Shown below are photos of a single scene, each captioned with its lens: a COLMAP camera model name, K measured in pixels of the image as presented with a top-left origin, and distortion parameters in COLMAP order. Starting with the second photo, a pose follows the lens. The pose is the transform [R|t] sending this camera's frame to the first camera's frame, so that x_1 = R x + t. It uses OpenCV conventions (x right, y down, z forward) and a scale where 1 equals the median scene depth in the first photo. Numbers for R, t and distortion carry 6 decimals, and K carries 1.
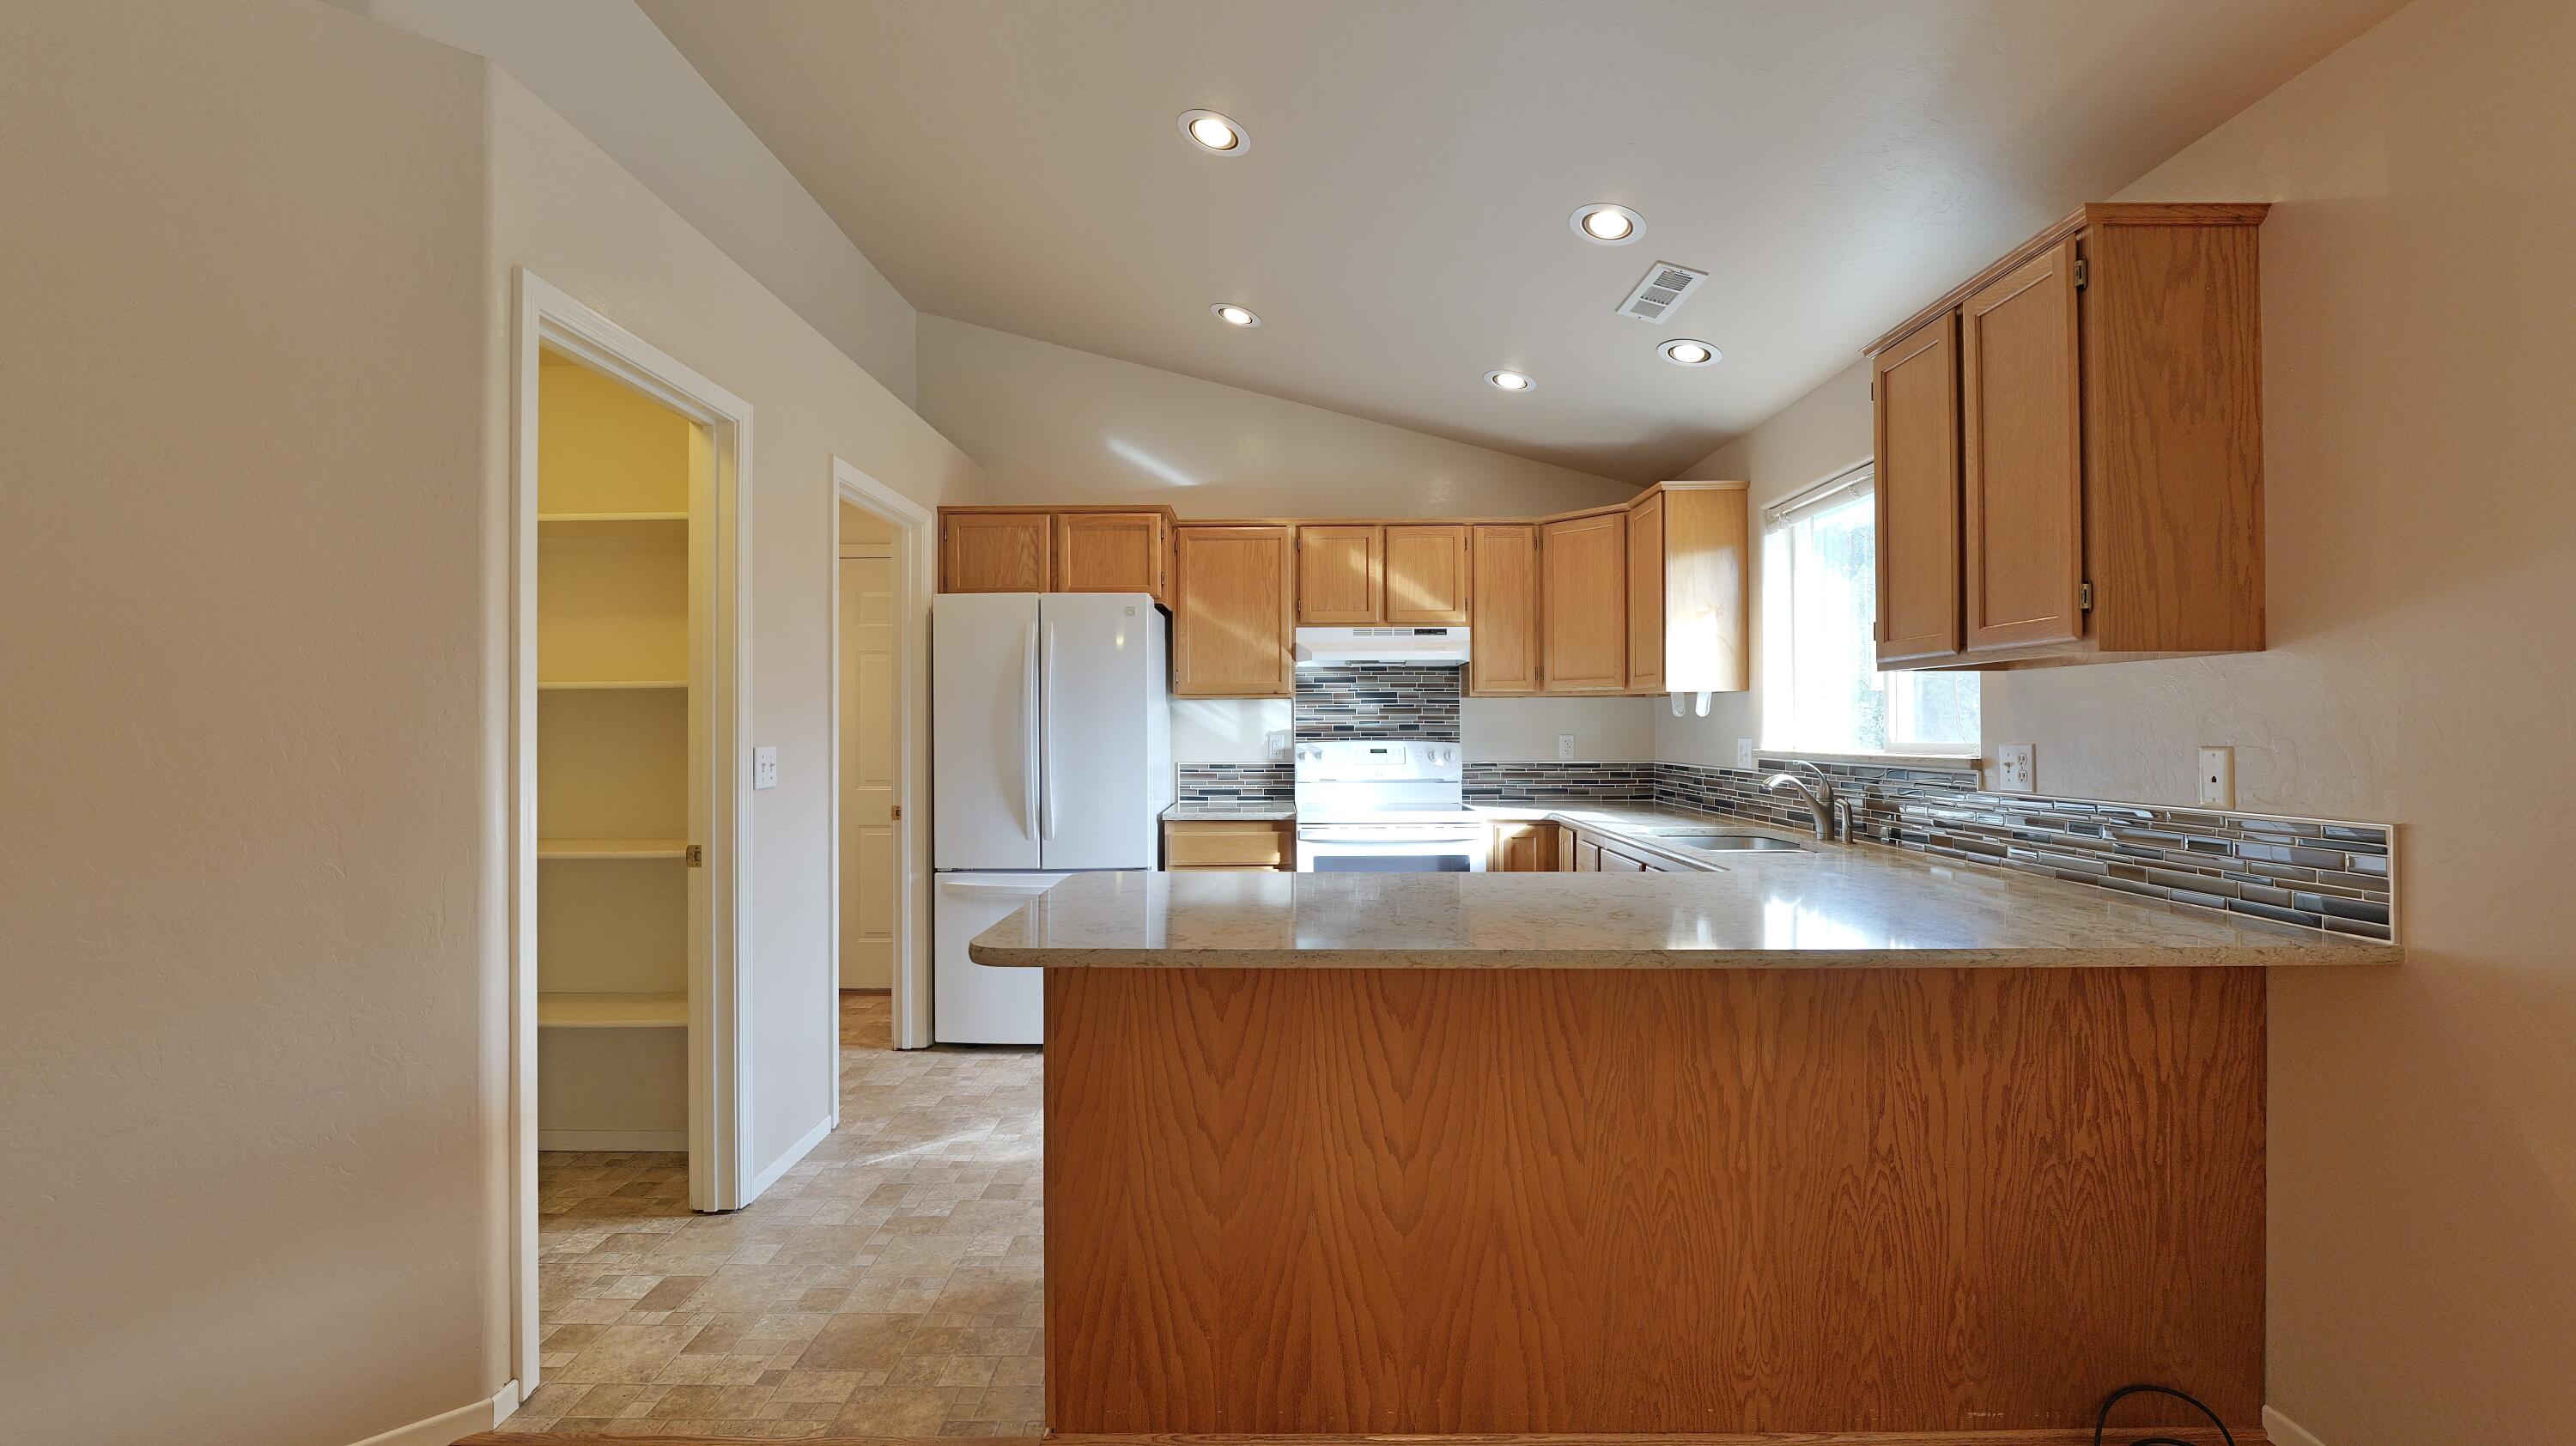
lens RADIAL K [[1047.9, 0, 1282.6], [0, 1047.9, 720.6], [0, 0, 1]] dist [-0.013293, 0.001015]
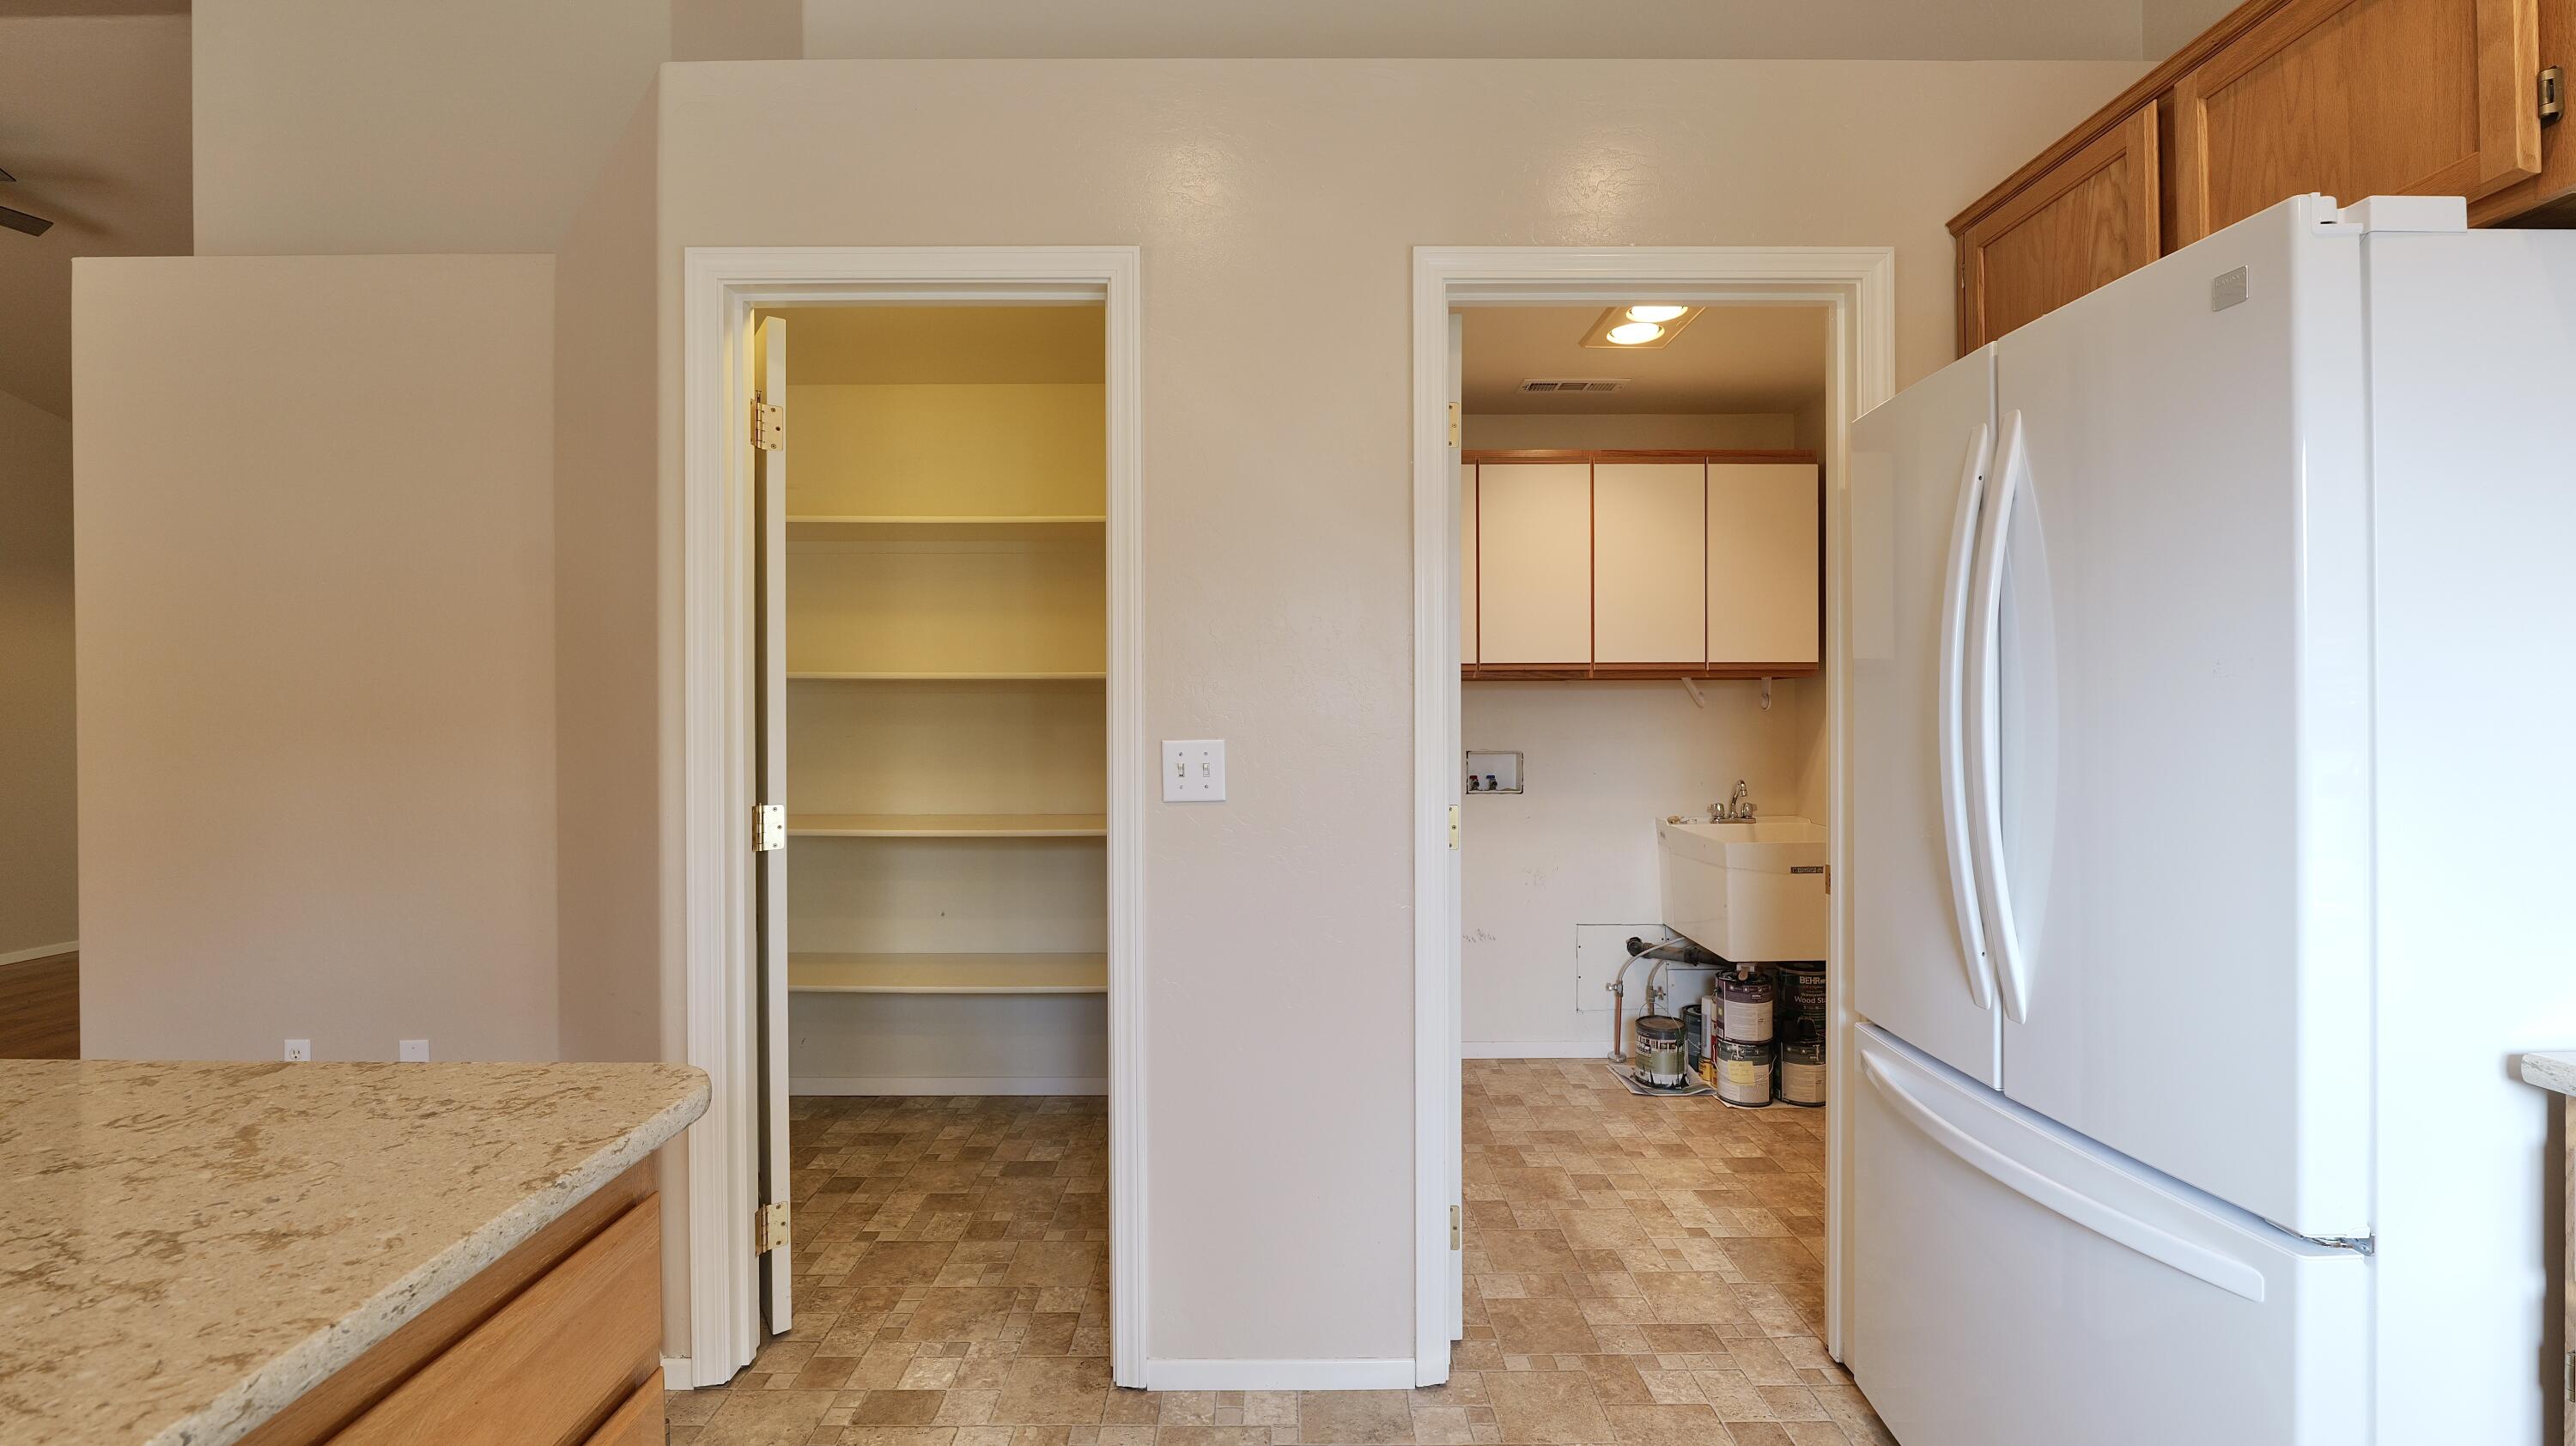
lens RADIAL K [[1047.9, 0, 1282.6], [0, 1047.9, 720.6], [0, 0, 1]] dist [-0.013293, 0.001015]
pose [[0.004415, 0.007710, -0.999961, 0.181228], [0.013482, 0.999879, 0.007768, 0.005335], [0.999899, -0.013516, 0.004311, 1.035347]]
